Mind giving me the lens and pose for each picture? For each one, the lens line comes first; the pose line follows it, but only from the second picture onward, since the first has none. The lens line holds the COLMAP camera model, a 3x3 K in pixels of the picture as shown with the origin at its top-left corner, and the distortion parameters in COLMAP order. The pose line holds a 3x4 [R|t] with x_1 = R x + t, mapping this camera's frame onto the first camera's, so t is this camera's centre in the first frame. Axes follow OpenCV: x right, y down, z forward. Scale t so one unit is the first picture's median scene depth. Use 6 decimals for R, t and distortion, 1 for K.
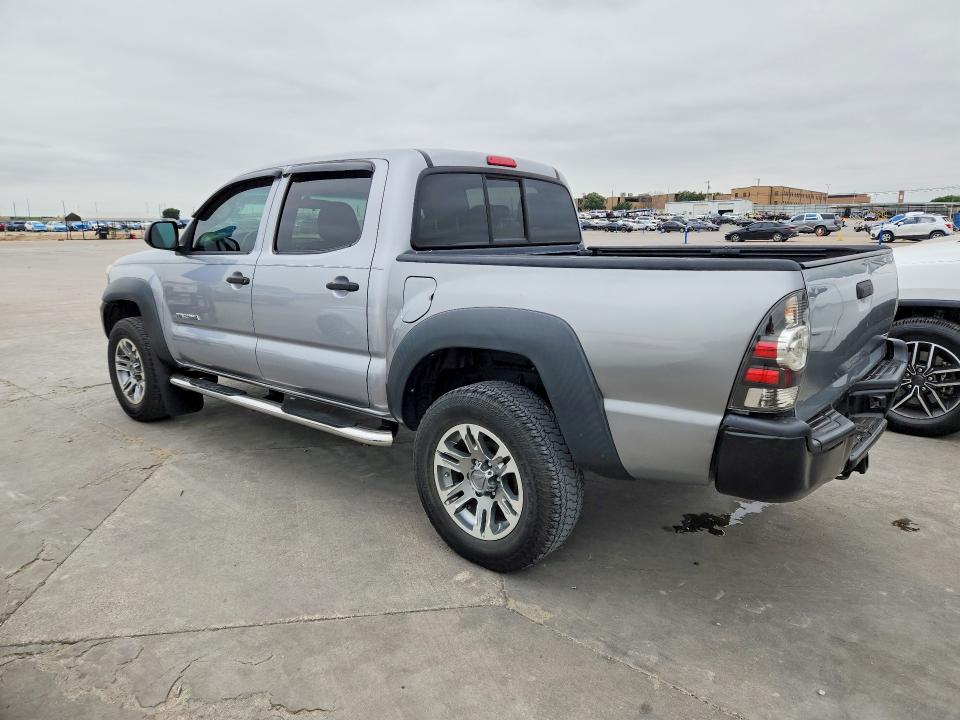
lens RADIAL K [[642.4, 0, 480.5], [0, 642.4, 354.1], [0, 0, 1]] dist [0.024522, -0.009293]
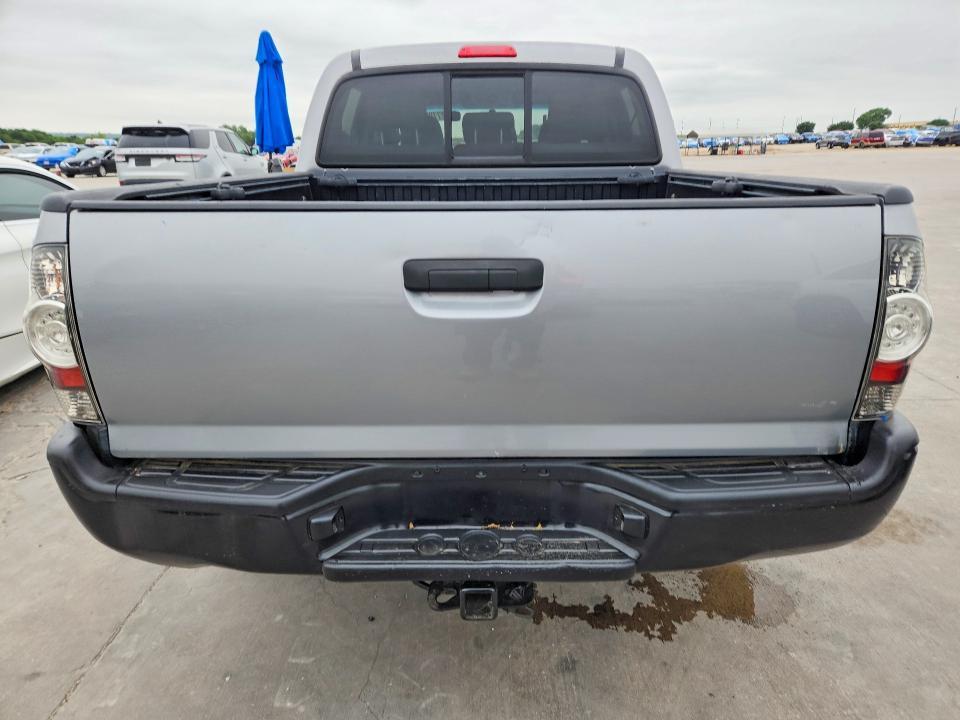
lens RADIAL K [[642.4, 0, 484.2], [0, 642.4, 360.1], [0, 0, 1]] dist [0.024522, -0.009293]
pose [[0.634178, 0.239307, -0.735221, 0.667916], [-0.141463, 0.970758, 0.193951, -0.089249], [0.760136, -0.018993, 0.649486, 0.479826]]
